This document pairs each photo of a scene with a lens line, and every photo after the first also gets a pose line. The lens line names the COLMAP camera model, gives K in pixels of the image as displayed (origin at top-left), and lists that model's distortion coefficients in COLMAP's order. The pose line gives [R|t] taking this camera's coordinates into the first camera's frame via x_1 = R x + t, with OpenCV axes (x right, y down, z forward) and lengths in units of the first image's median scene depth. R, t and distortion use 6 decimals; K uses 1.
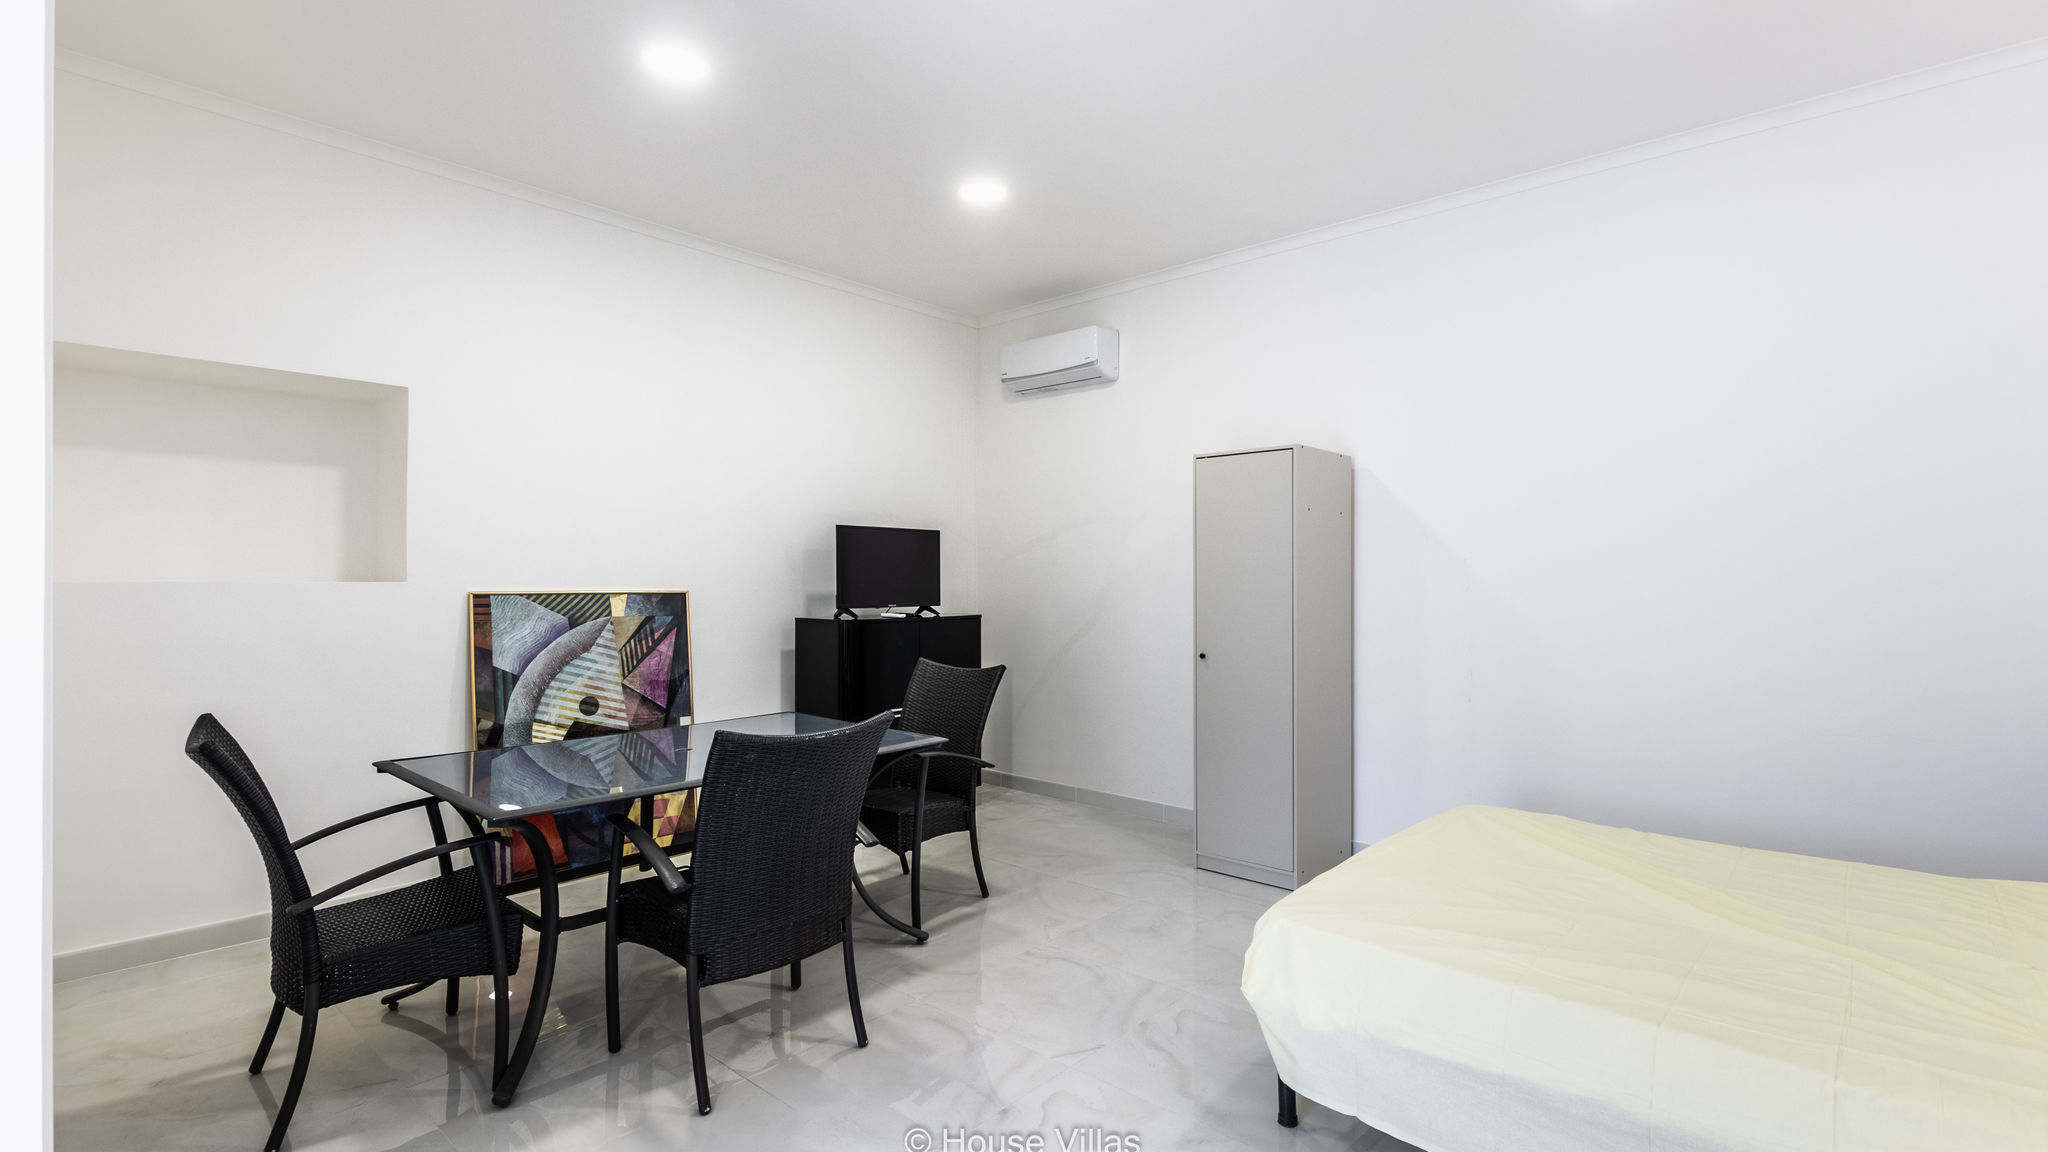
lens RADIAL K [[950.0, 0, 1014.4], [0, 950.0, 569.5], [0, 0, 1]] dist [0.003367, -0.000934]
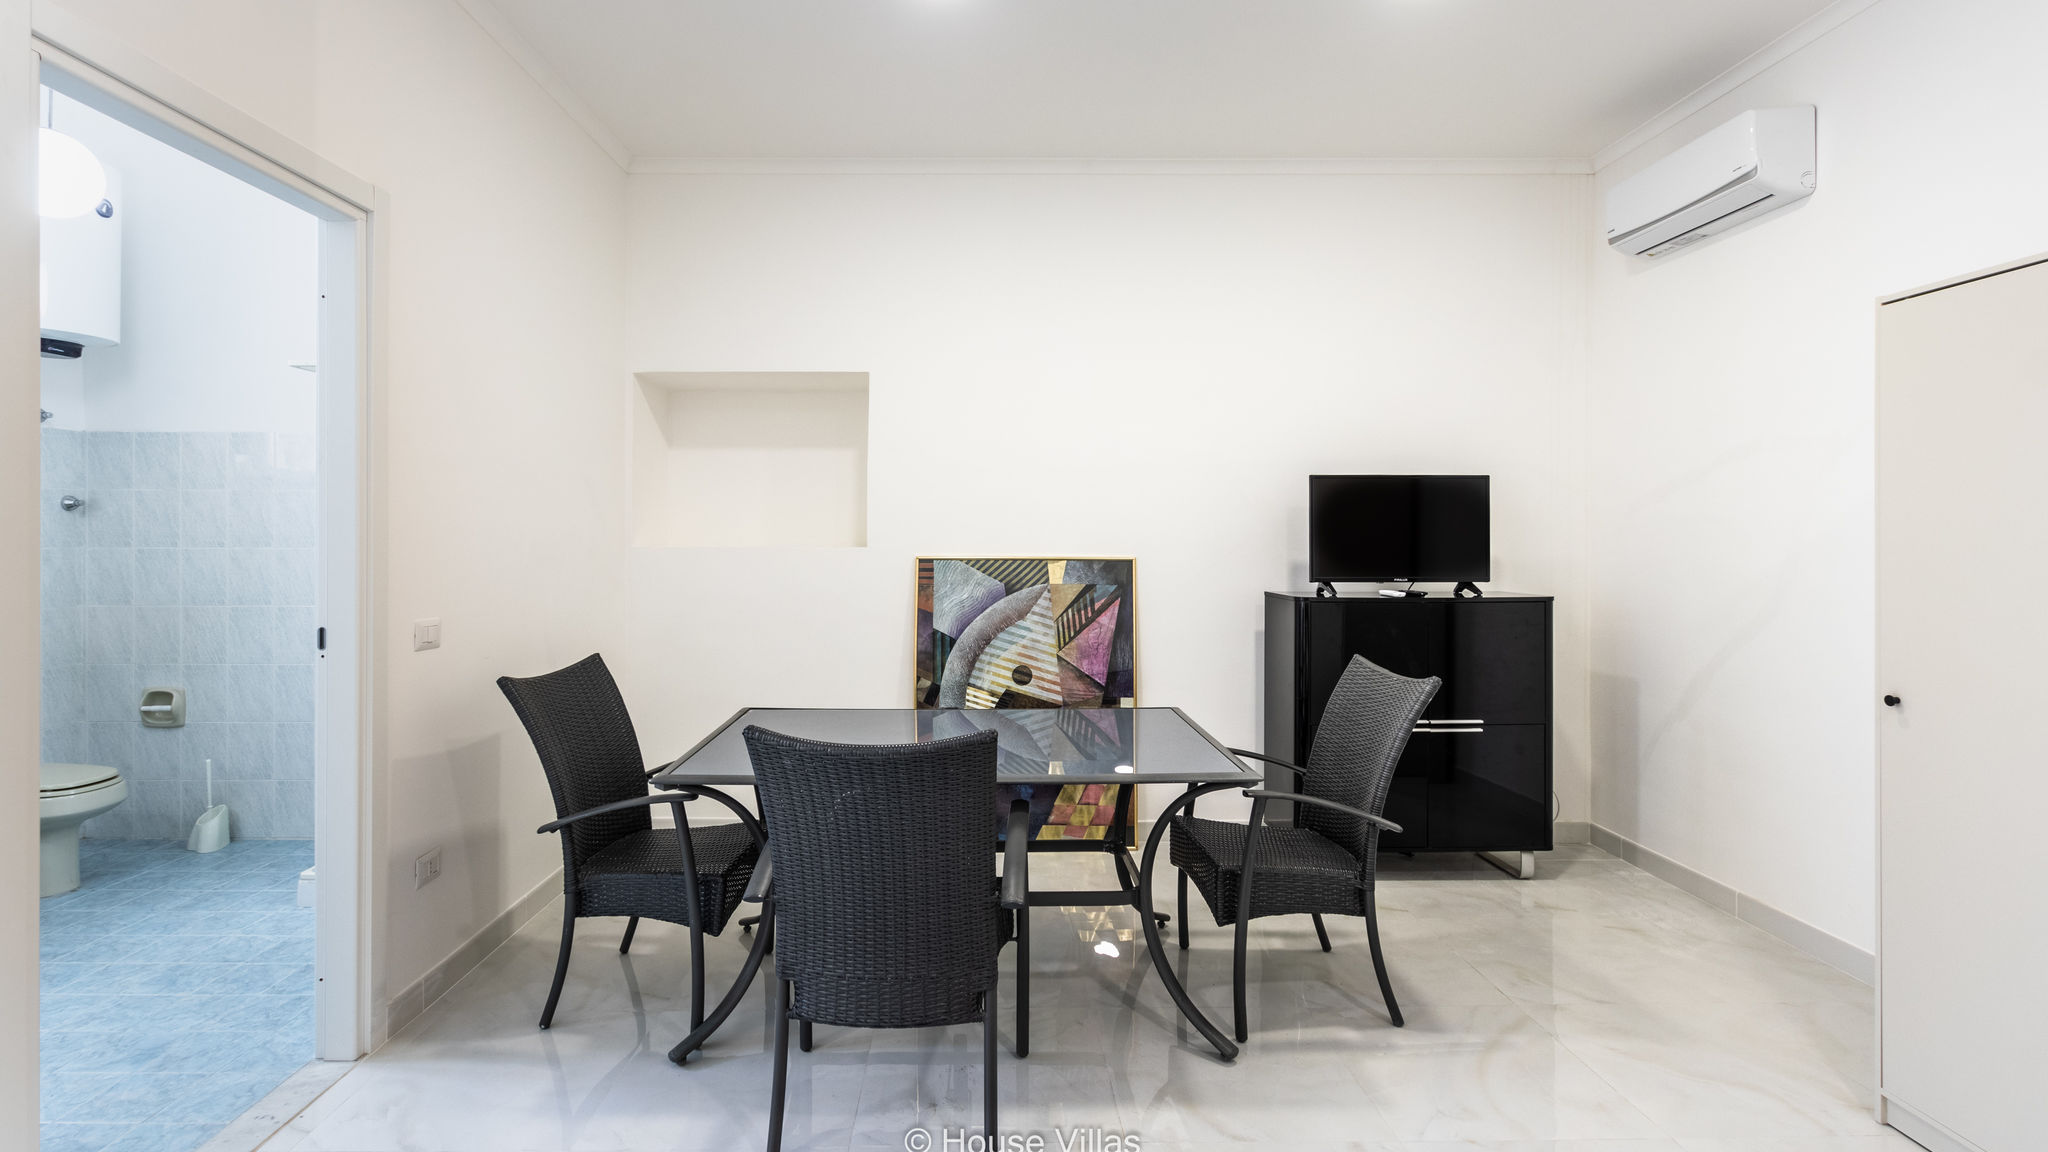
lens RADIAL K [[950.0, 0, 989.3], [0, 950.0, 544.1], [0, 0, 1]] dist [0.003367, -0.000934]
pose [[0.673958, -0.000722, -0.738769, 0.242685], [0.007233, 0.999958, 0.005621, 0.003798], [0.738734, -0.009132, 0.673935, 0.315526]]
